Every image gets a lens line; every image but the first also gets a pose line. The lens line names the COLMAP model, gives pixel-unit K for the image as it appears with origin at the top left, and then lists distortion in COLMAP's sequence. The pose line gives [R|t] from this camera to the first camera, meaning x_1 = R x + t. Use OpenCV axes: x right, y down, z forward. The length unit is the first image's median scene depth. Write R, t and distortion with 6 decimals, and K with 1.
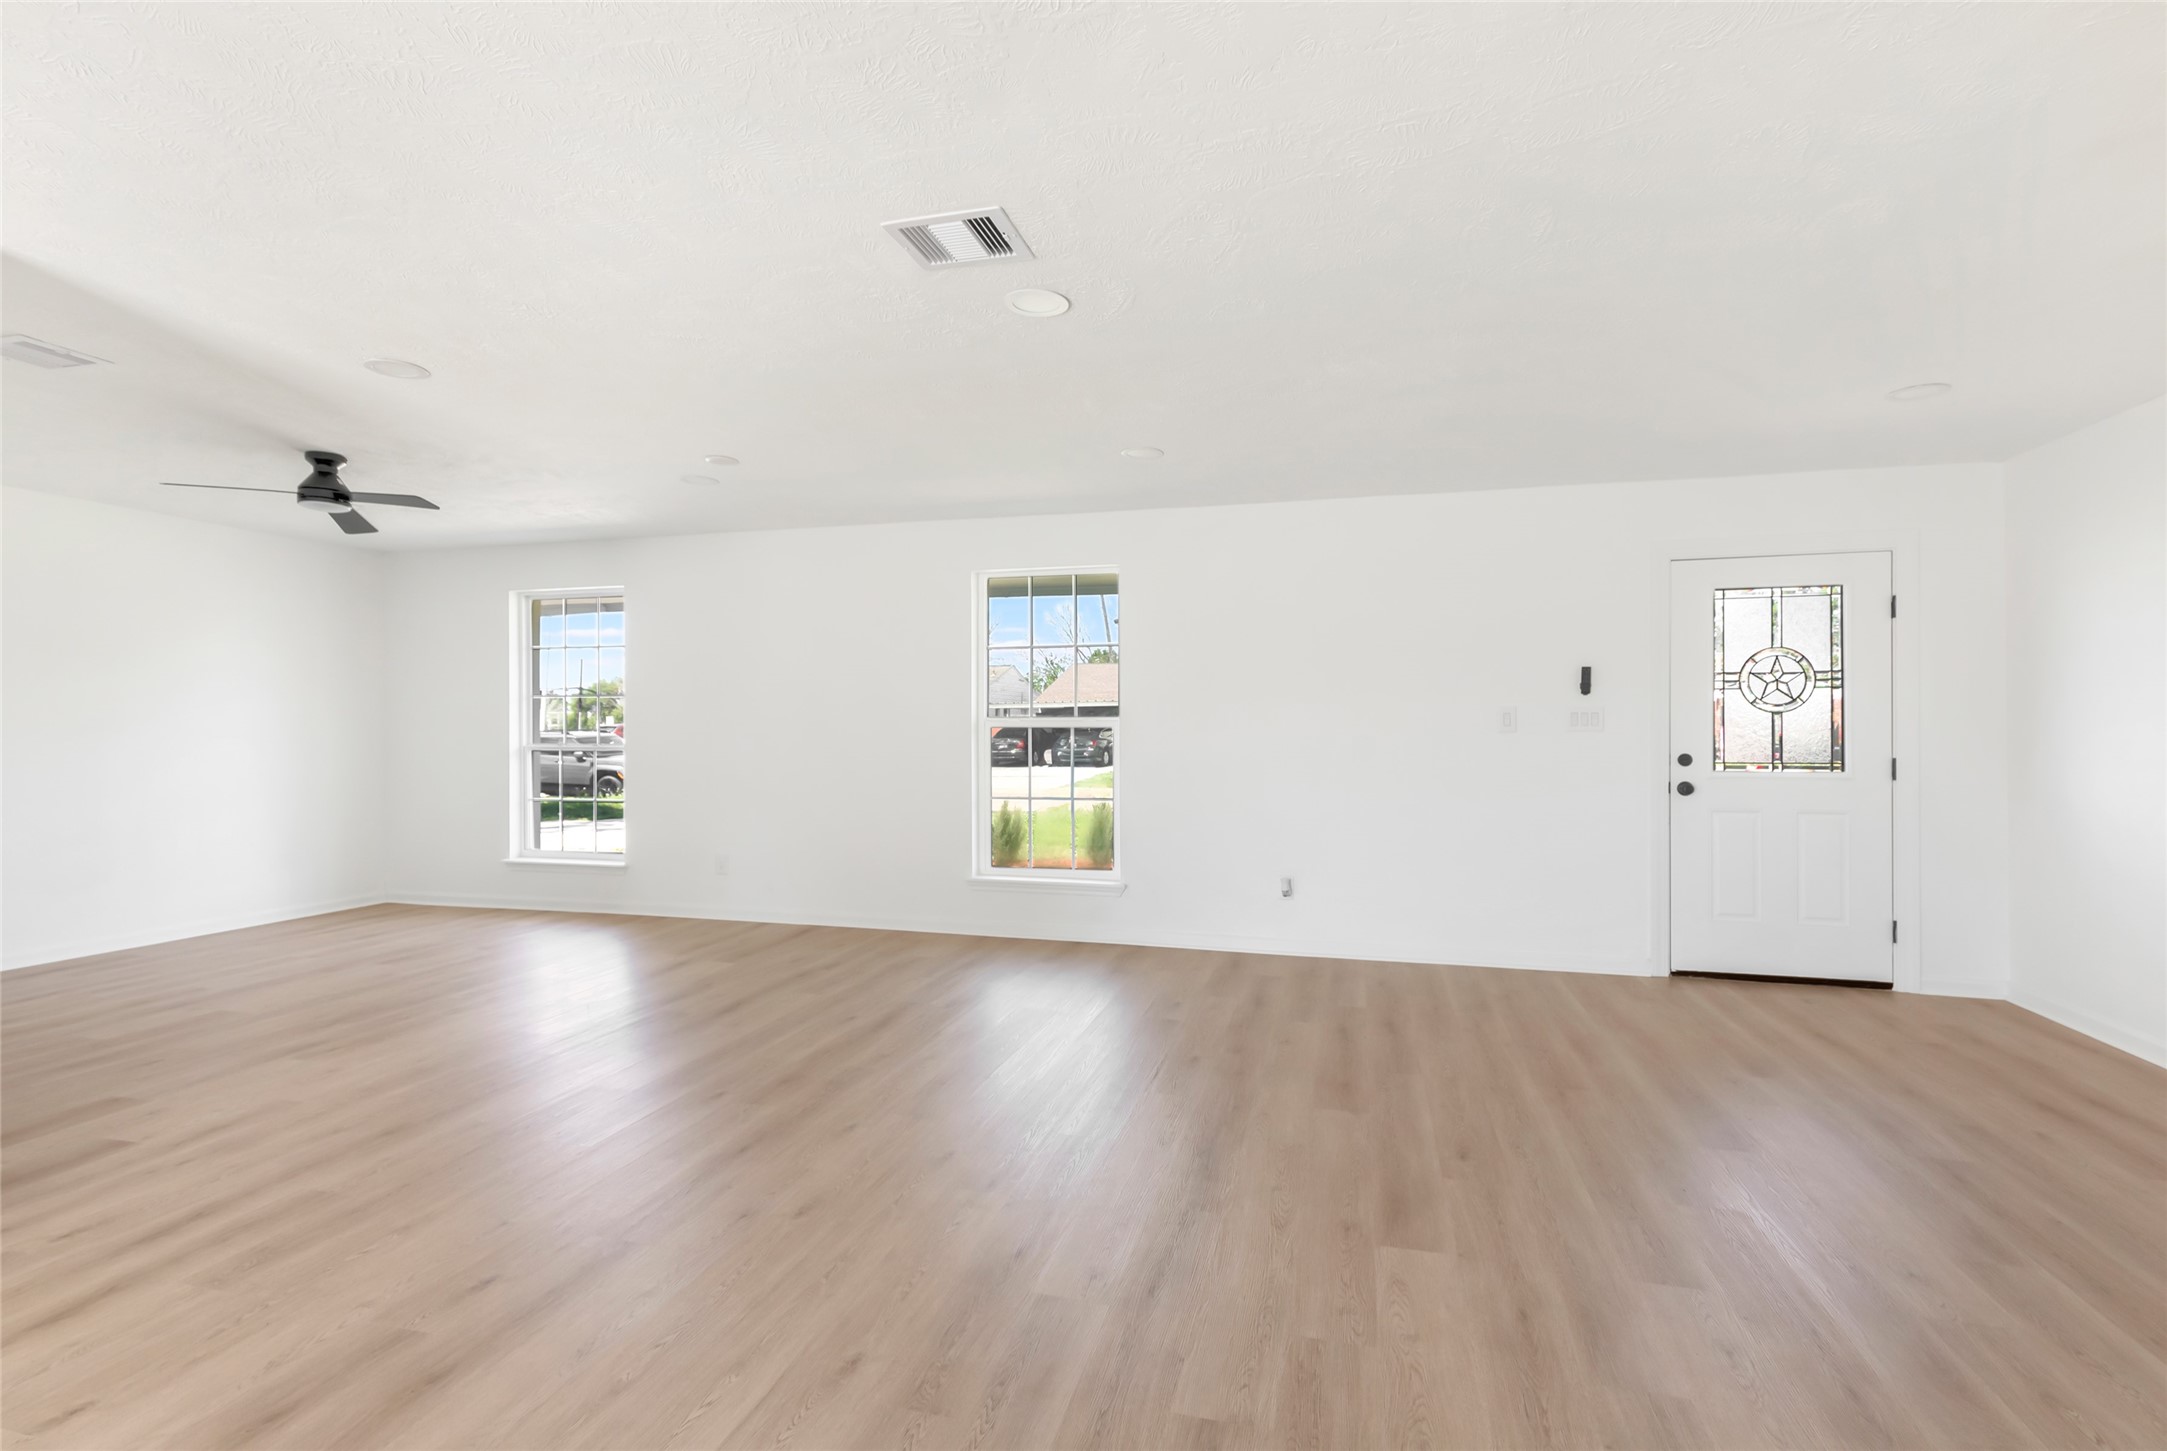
lens RADIAL K [[1003.8, 0, 1097.7], [0, 1003.8, 726.1], [0, 0, 1]] dist [0.003331, 0.000490]
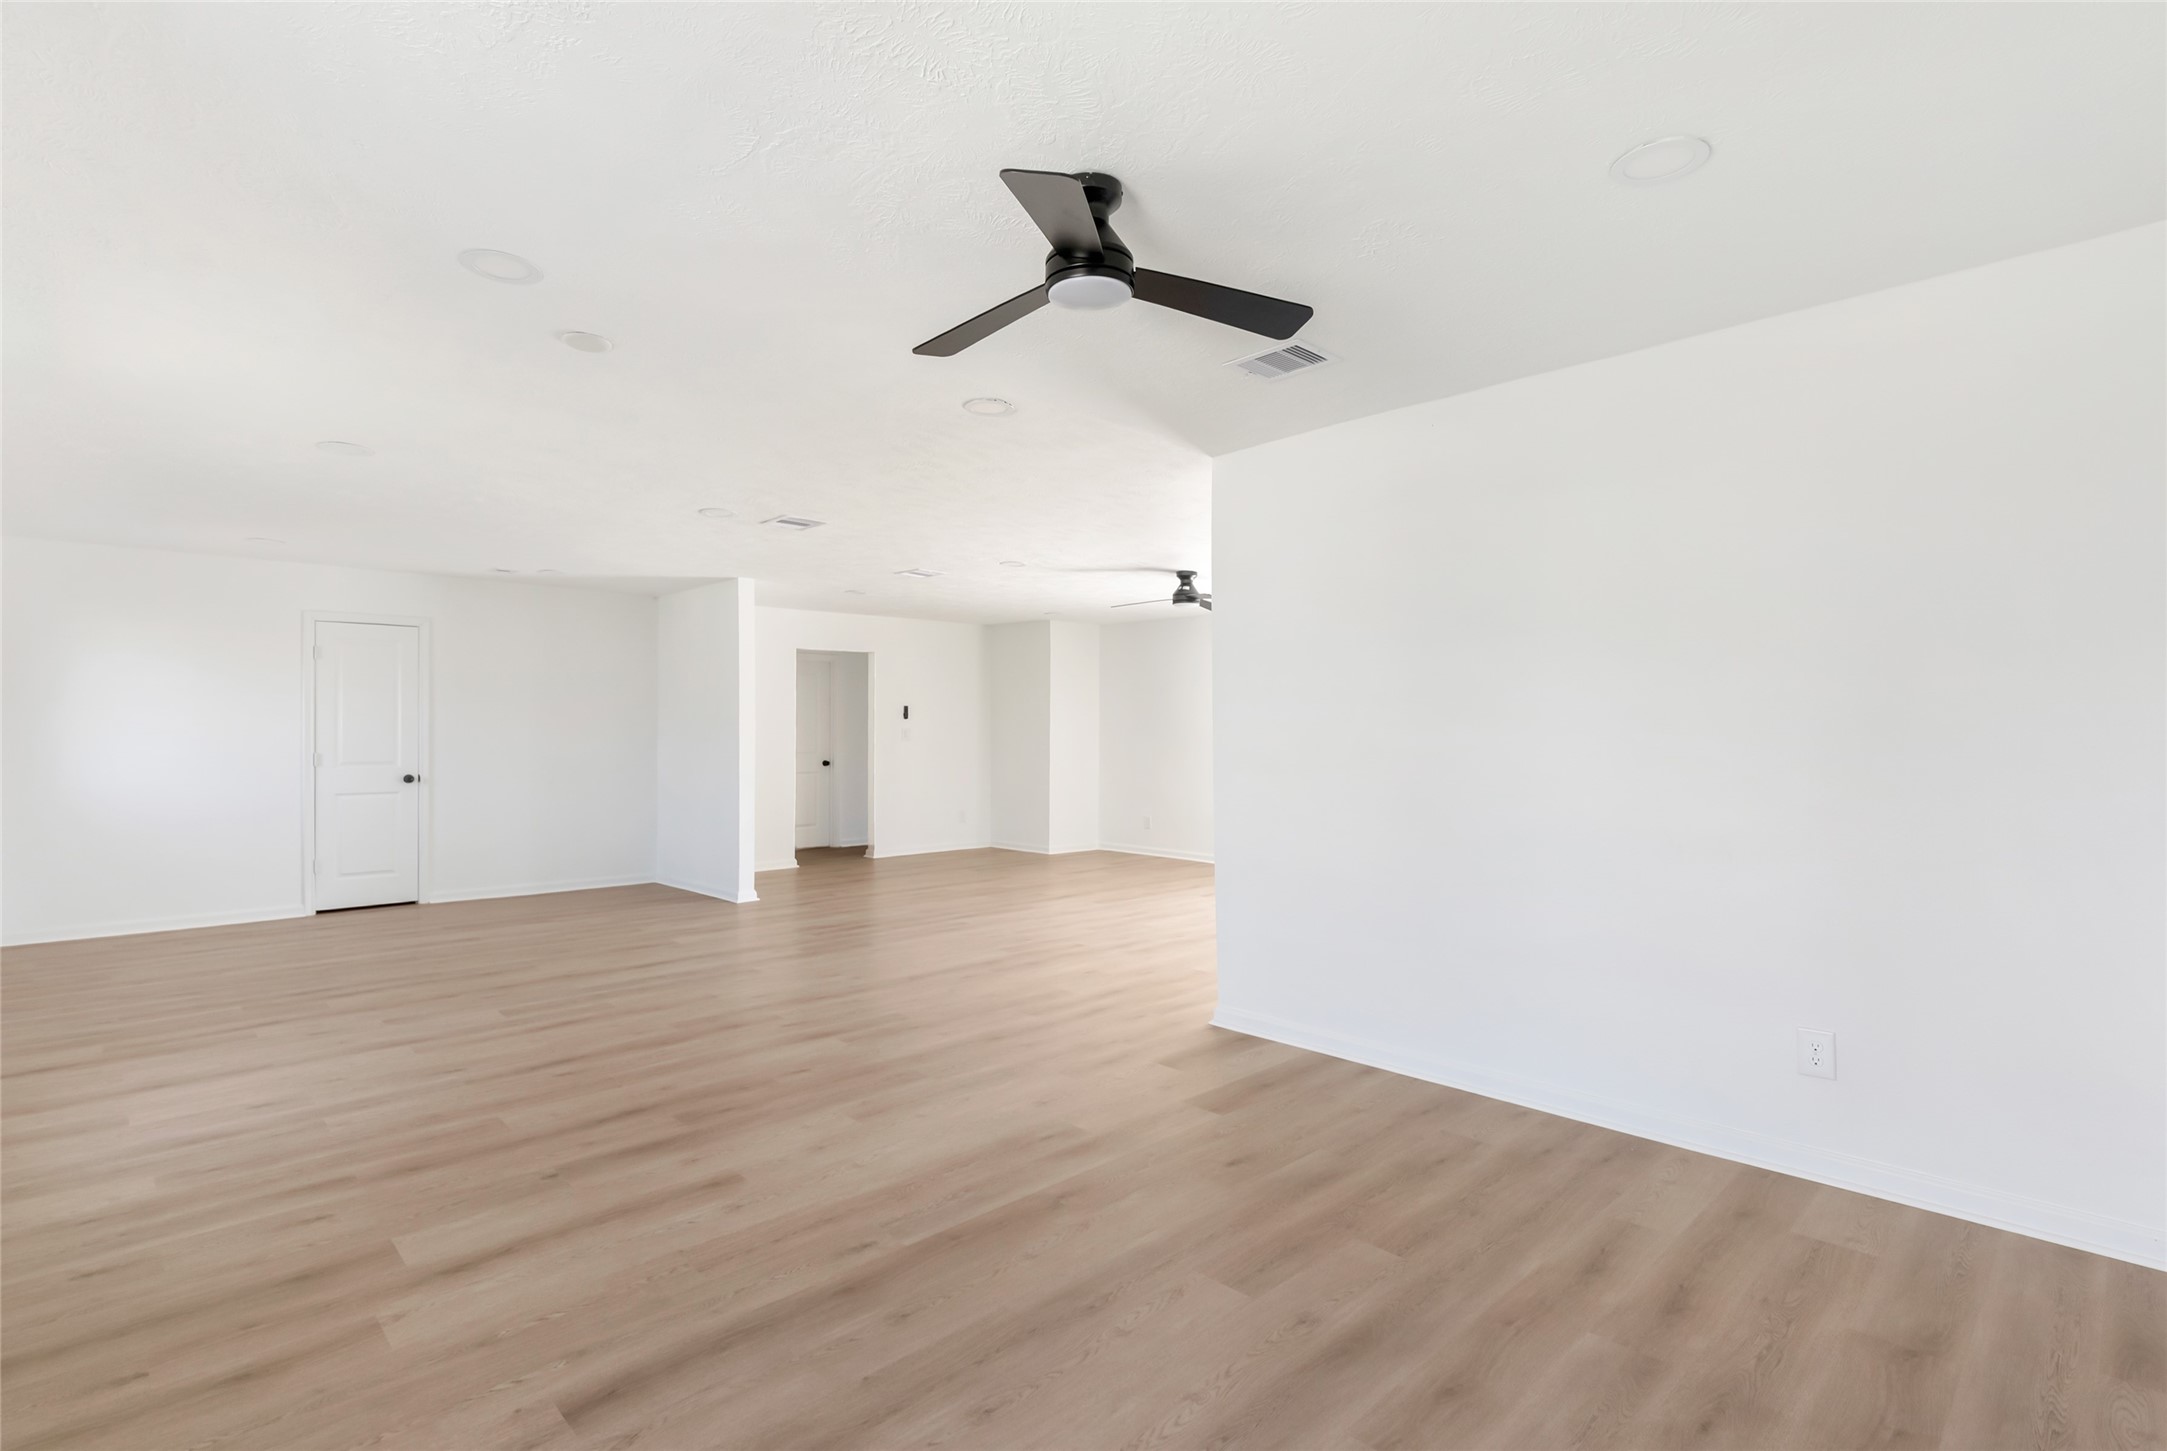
lens RADIAL K [[1012.3, 0, 1073.6], [0, 1012.3, 726.6], [0, 0, 1]] dist [0.002423, 0.000325]
pose [[-0.857026, 0.005797, 0.515241, -0.944489], [0.000671, 0.999948, -0.010133, -0.000334], [-0.515273, -0.008339, -0.856985, 1.334637]]
